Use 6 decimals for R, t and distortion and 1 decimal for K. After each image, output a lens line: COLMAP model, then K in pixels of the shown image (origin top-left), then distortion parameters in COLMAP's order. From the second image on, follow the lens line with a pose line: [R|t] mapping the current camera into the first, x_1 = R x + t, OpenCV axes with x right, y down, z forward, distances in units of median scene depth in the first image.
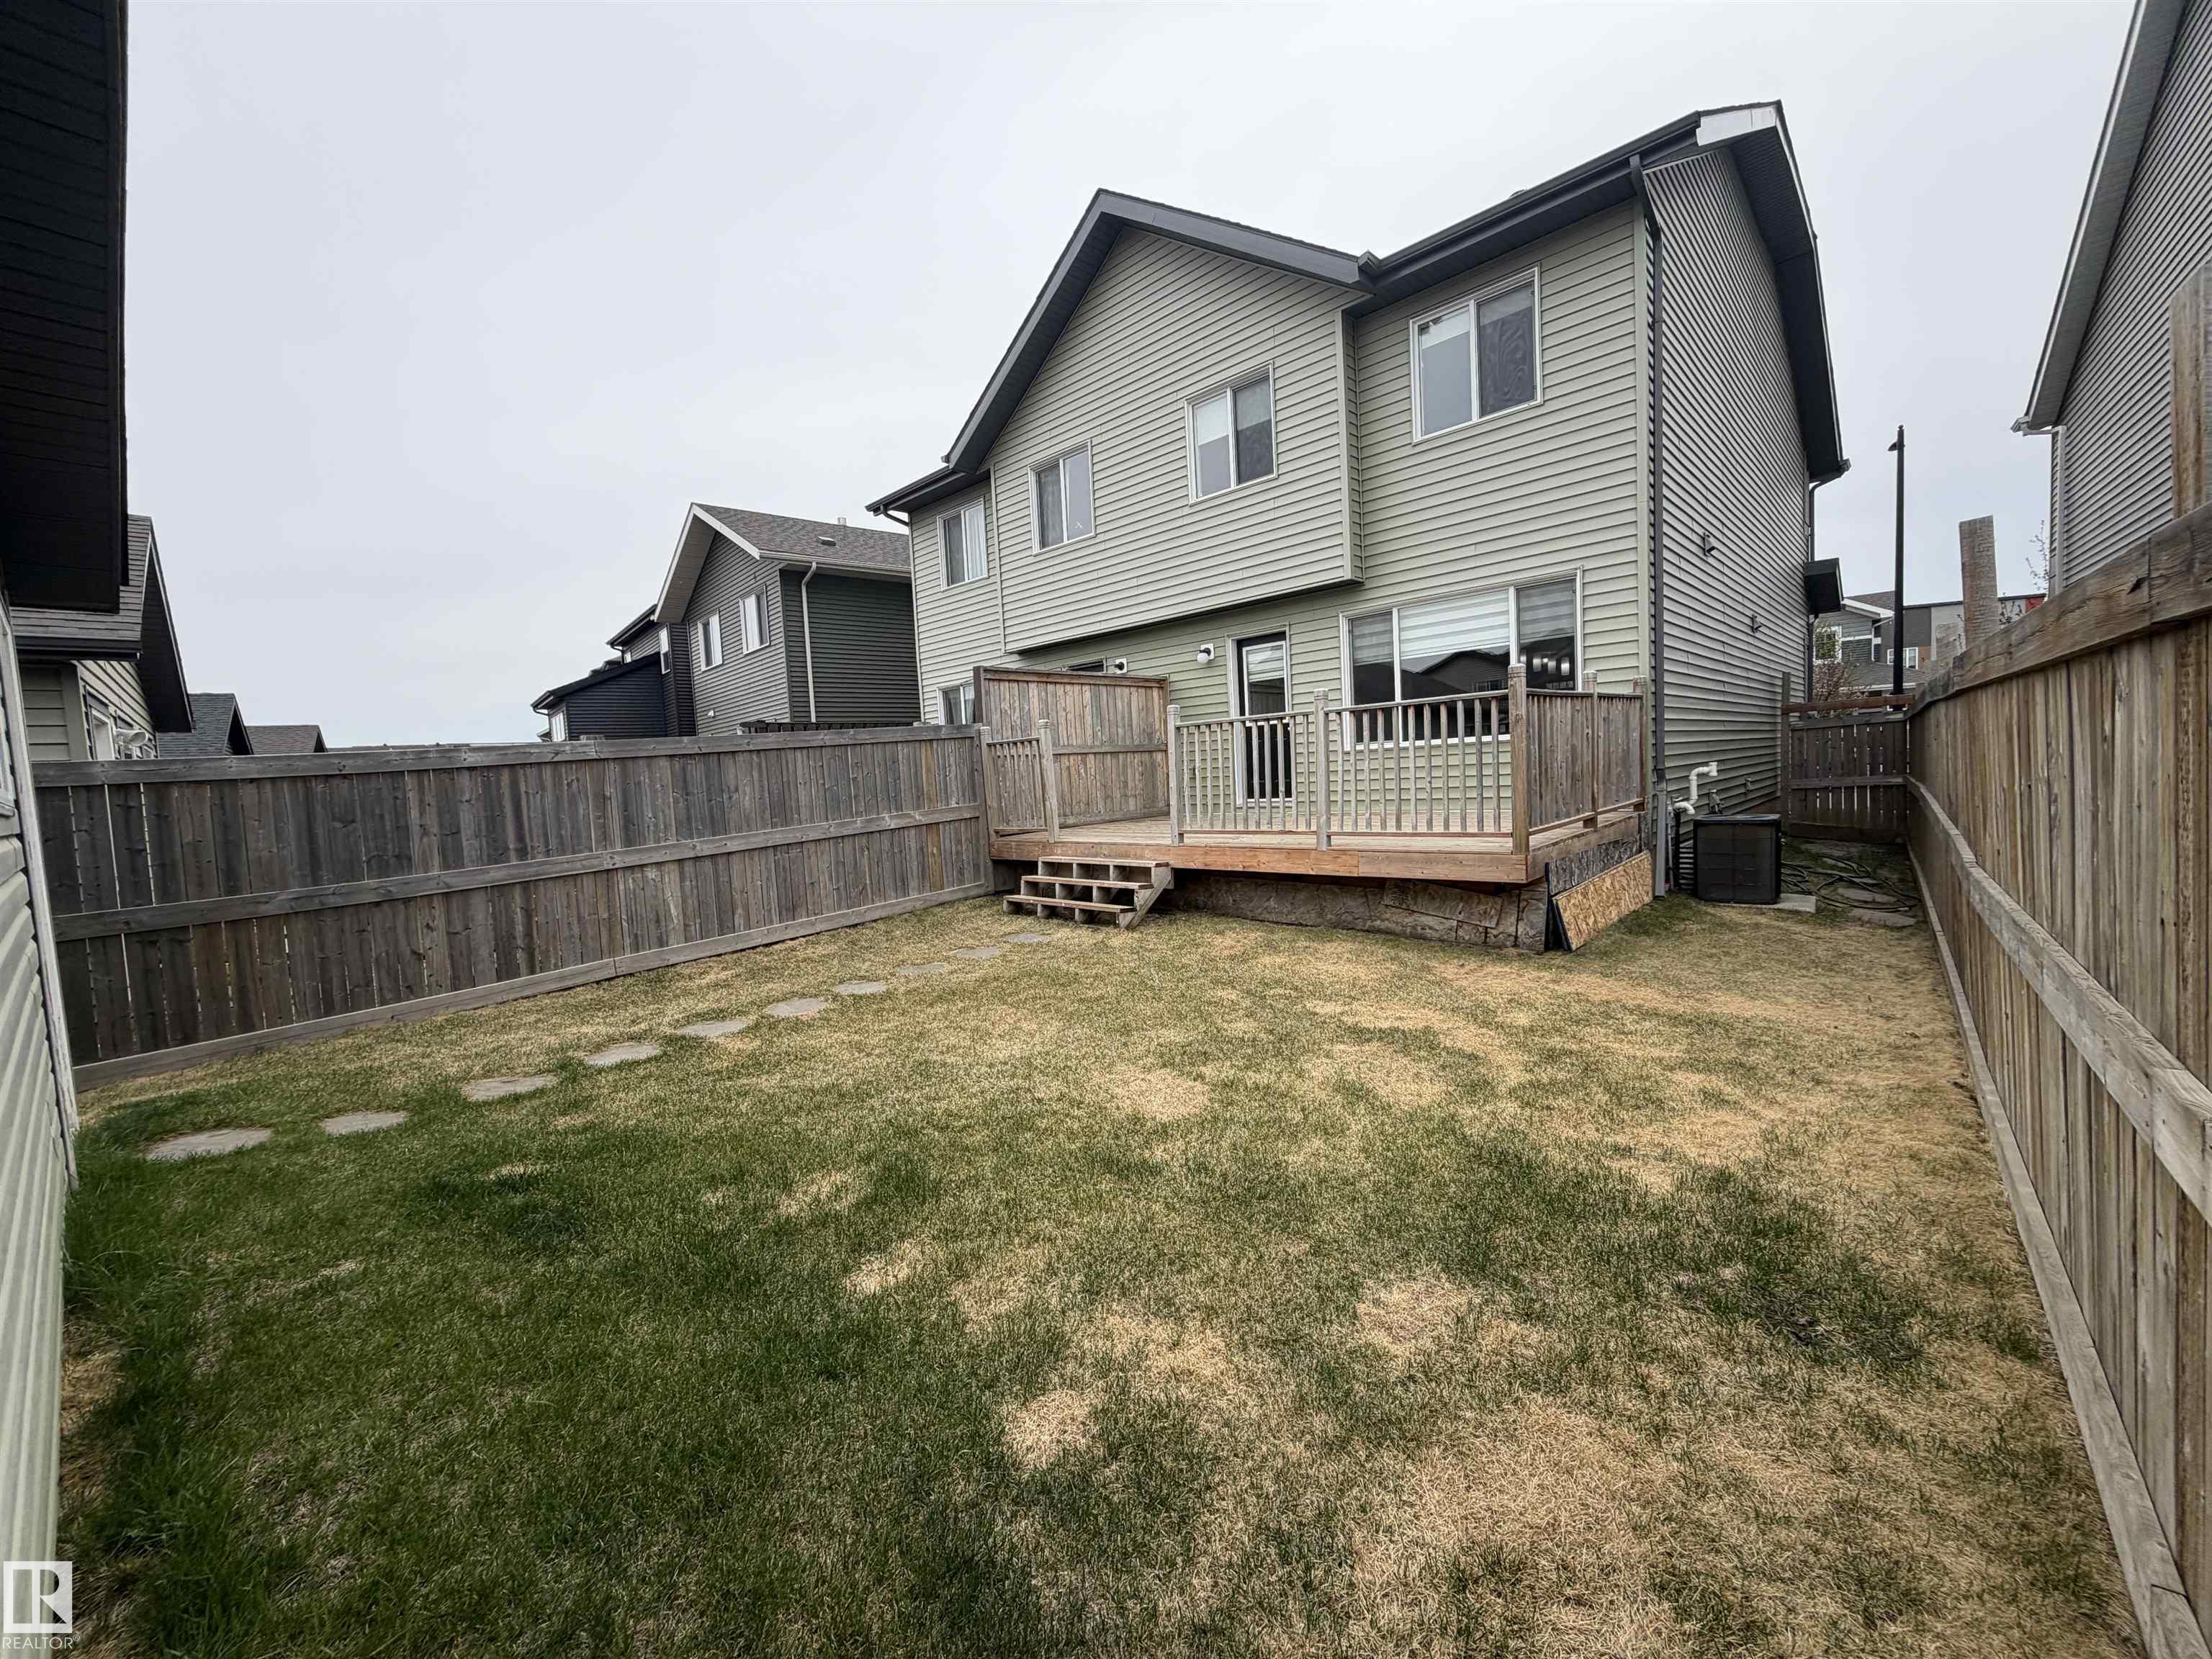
lens RADIAL K [[880.7, 0, 1100.4], [0, 880.7, 825.0], [0, 0, 1]] dist [0.003166, -0.000715]
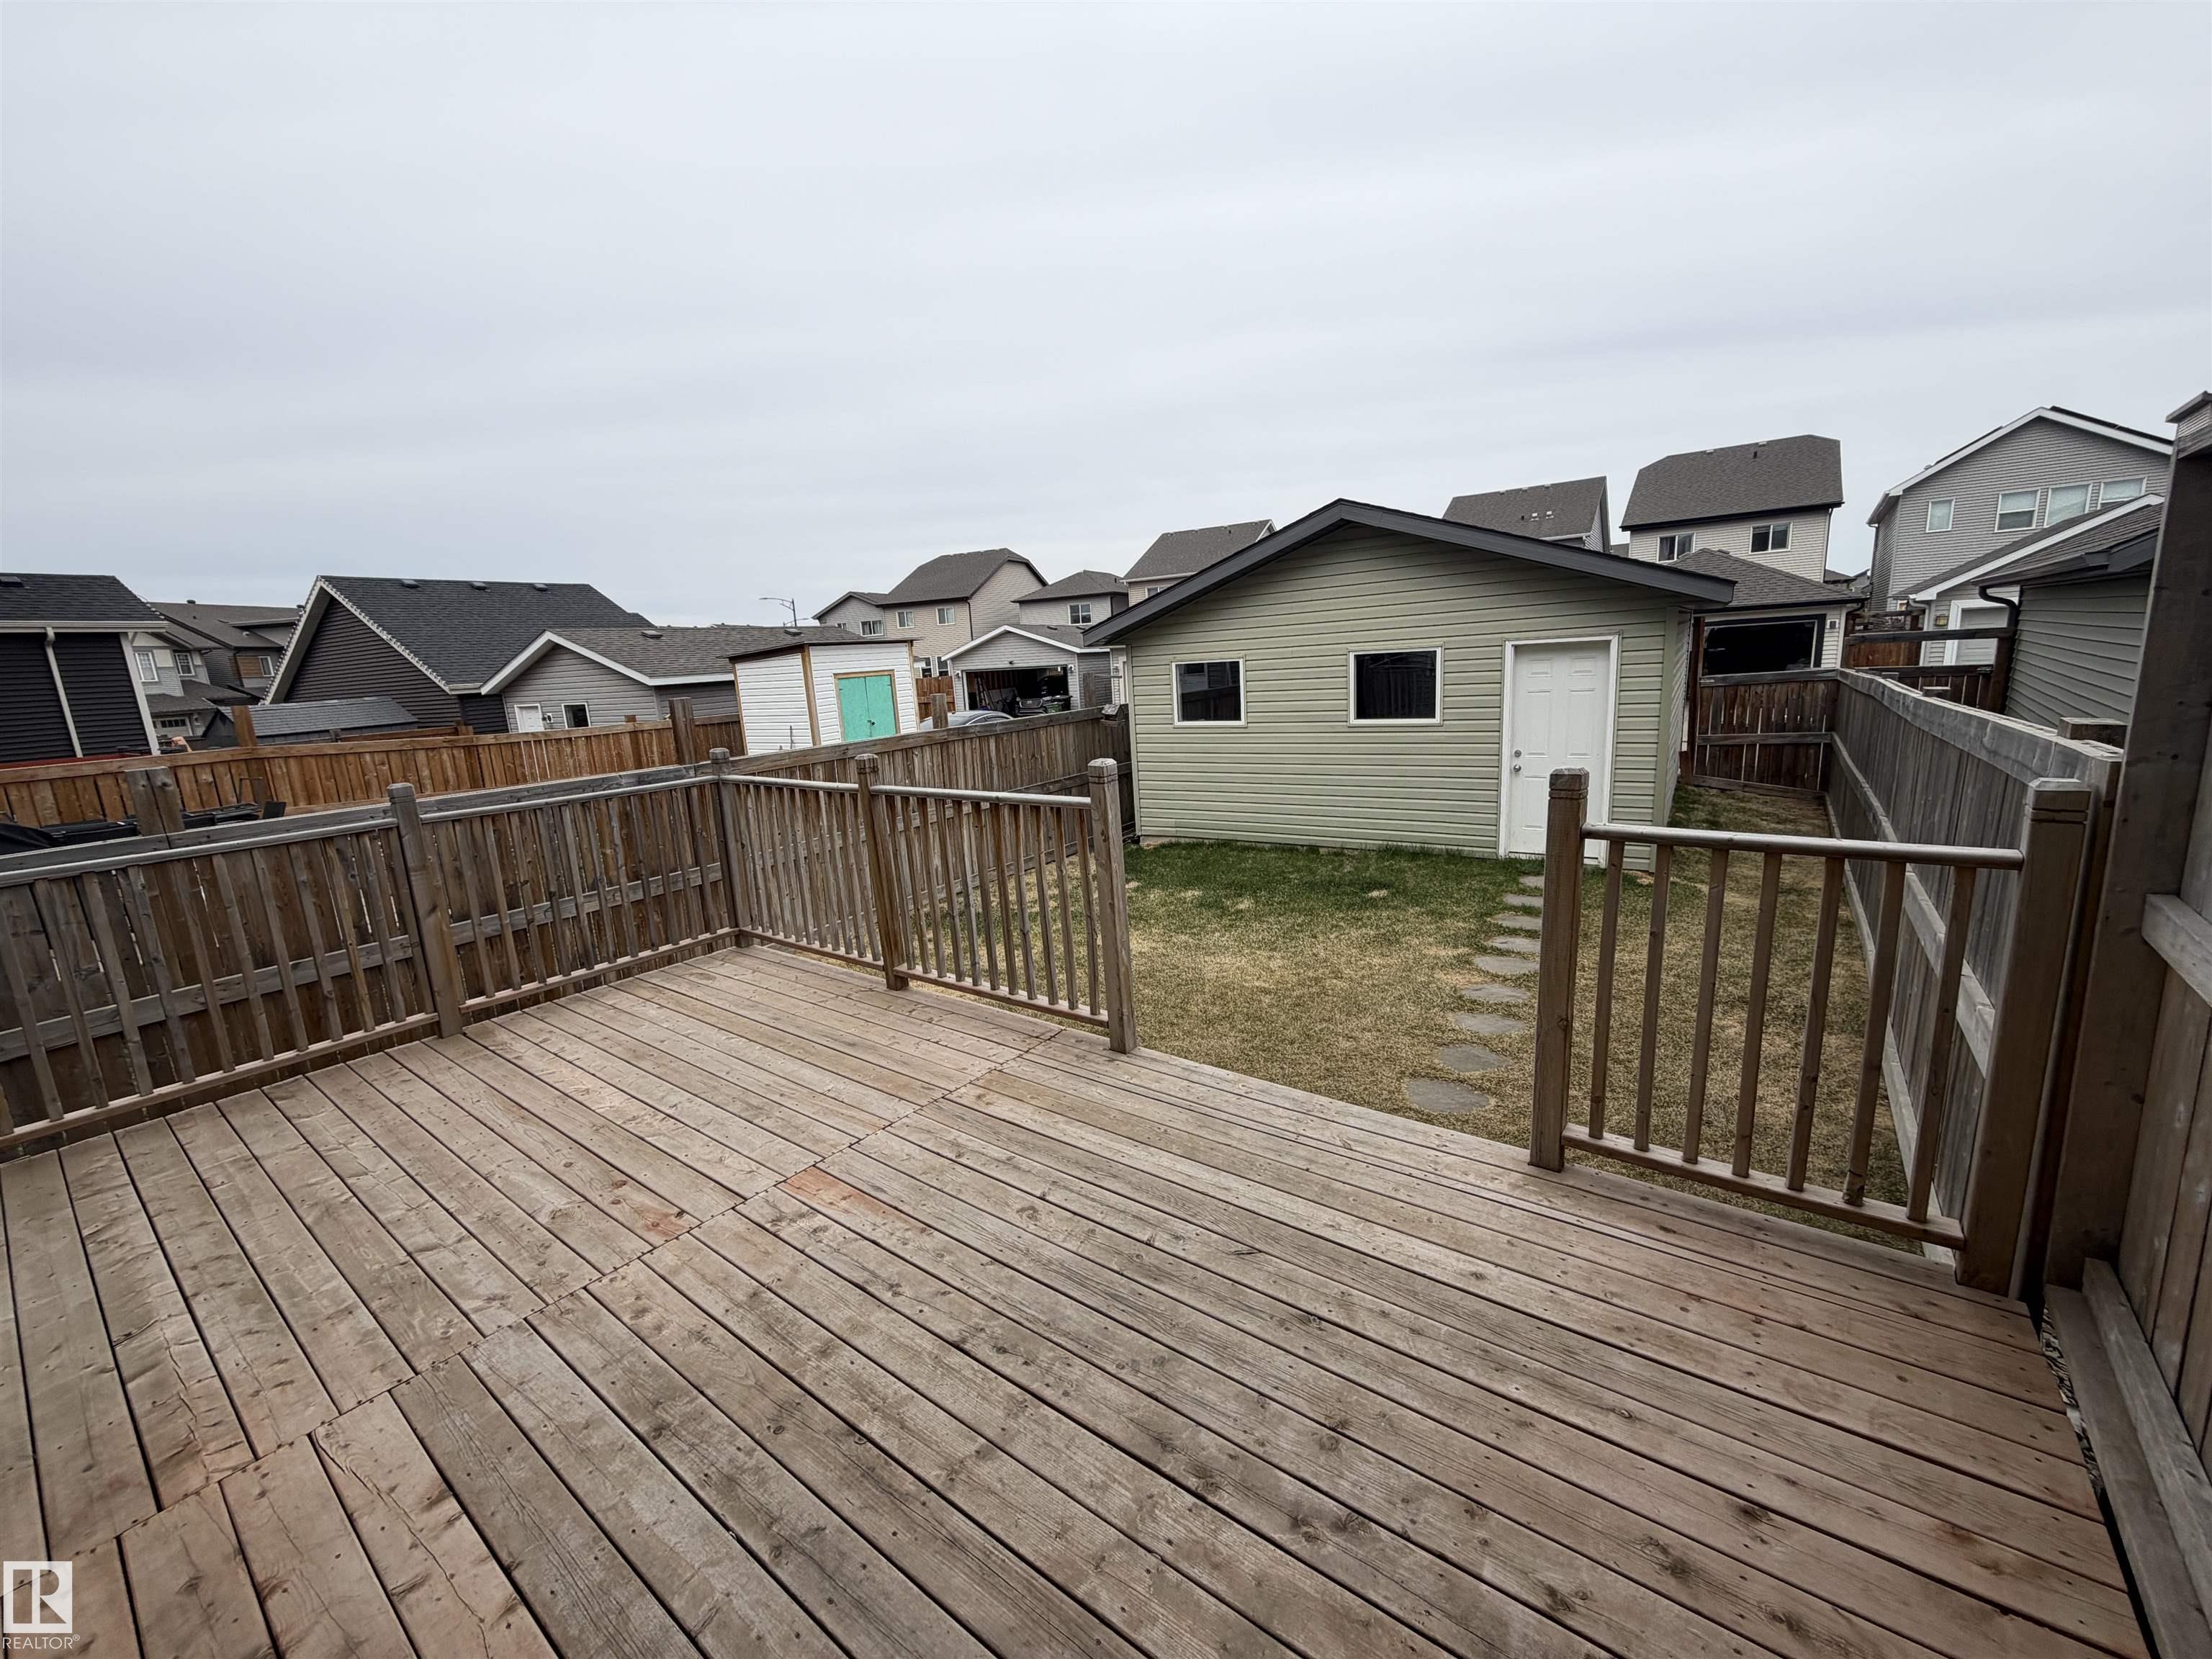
lens RADIAL K [[880.7, 0, 1101.9], [0, 880.7, 832.4], [0, 0, 1]] dist [0.003166, -0.000715]
pose [[-0.987549, 0.132467, -0.084846, 0.131922], [0.107002, 0.961012, 0.254965, -0.228440], [0.115312, 0.242712, -0.963221, 1.554715]]
